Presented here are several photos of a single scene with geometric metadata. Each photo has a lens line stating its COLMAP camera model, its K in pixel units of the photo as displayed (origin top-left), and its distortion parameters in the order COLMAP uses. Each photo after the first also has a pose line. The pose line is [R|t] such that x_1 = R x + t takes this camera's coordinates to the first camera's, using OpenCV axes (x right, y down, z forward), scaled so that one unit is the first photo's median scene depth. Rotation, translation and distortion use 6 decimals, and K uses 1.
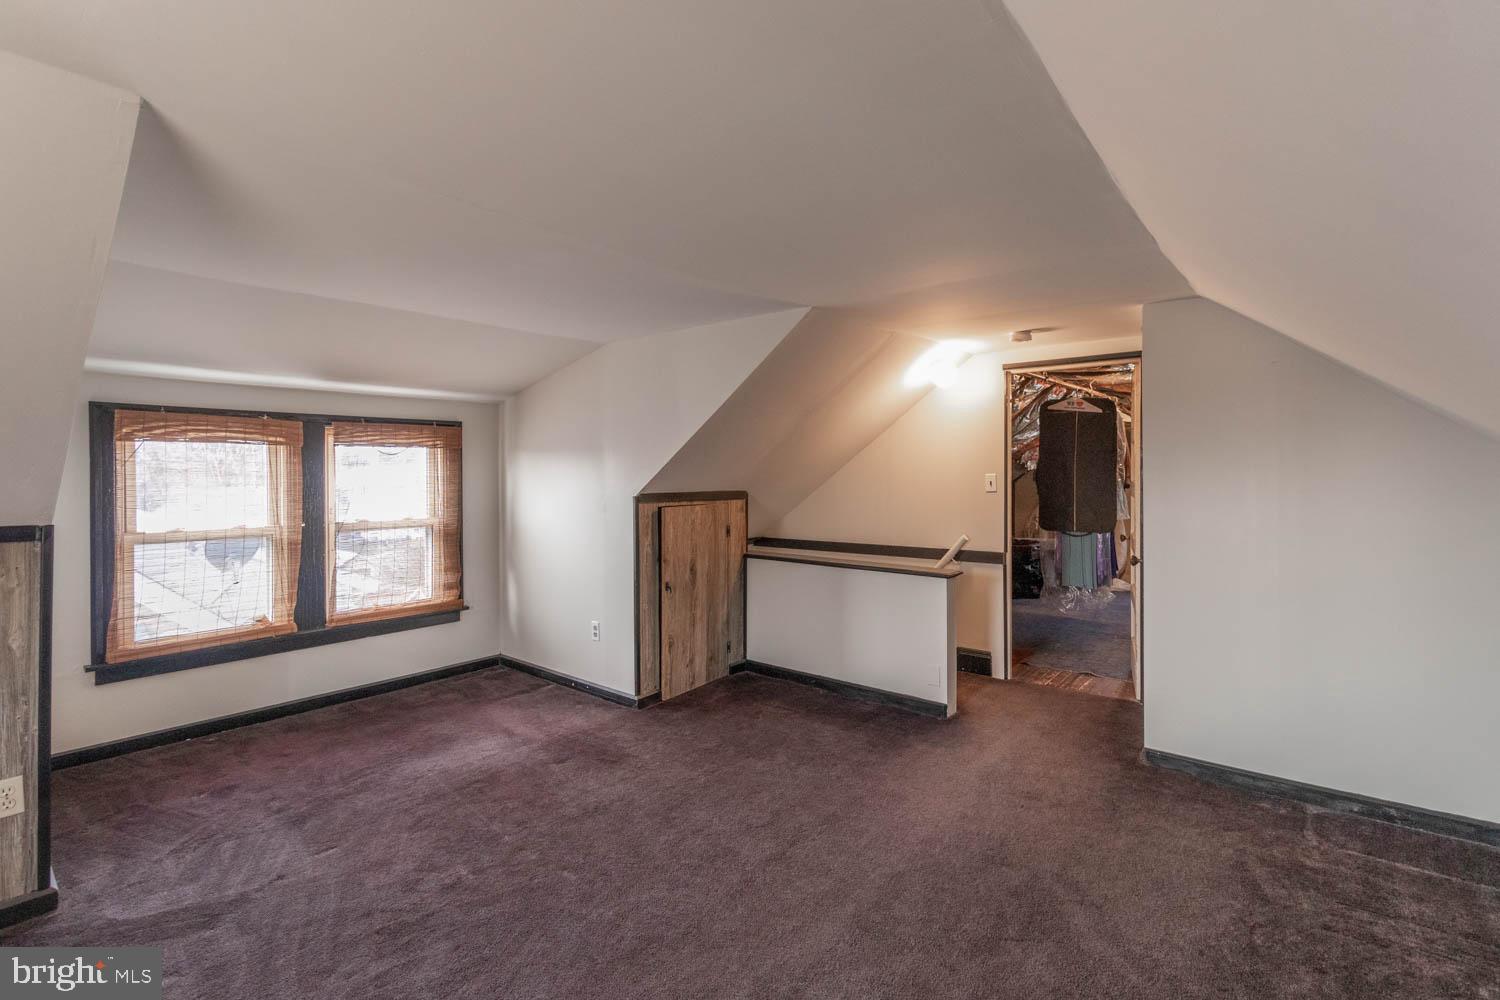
lens RADIAL K [[697.8, 0, 744.6], [0, 697.8, 486.4], [0, 0, 1]] dist [-0.000361, 0.000508]
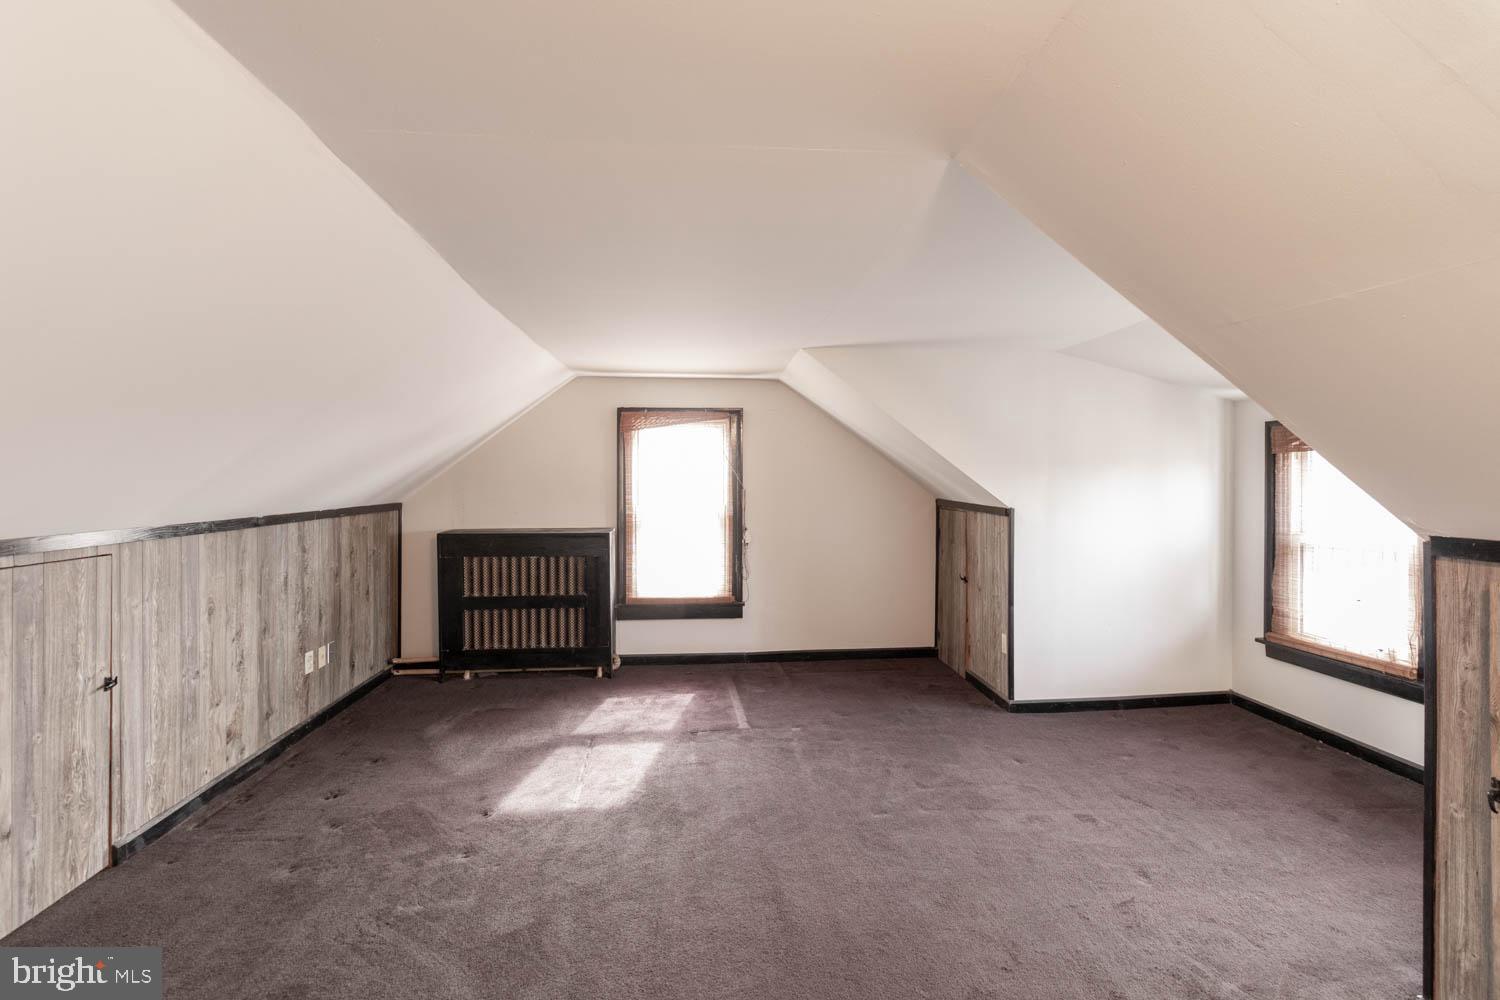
lens RADIAL K [[697.8, 0, 751.7], [0, 697.8, 485.3], [0, 0, 1]] dist [-0.000361, 0.000508]
pose [[-0.708838, 0.009098, -0.705312, 0.466584], [-0.011752, 0.999626, 0.024705, -0.025894], [0.705273, 0.025801, -0.708466, 1.027172]]
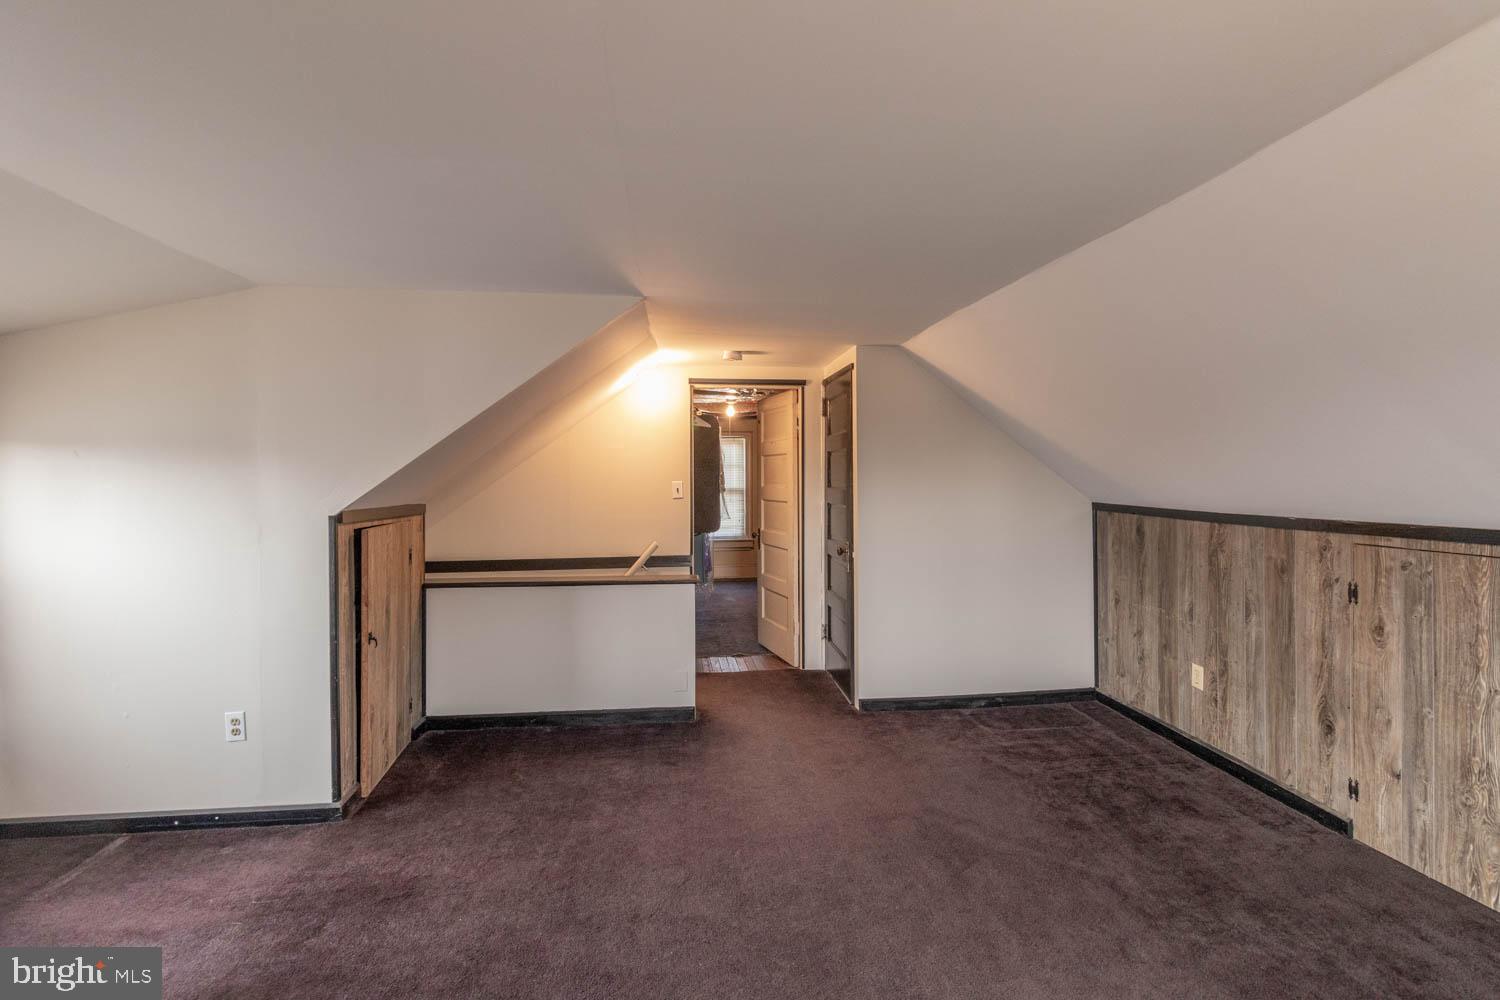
lens RADIAL K [[697.8, 0, 749.2], [0, 697.8, 491.3], [0, 0, 1]] dist [-0.000361, 0.000508]
pose [[0.690395, -0.013574, 0.723306, -0.374025], [0.016840, 0.999855, 0.002690, -0.004579], [-0.723237, 0.010323, 0.690523, 0.221196]]
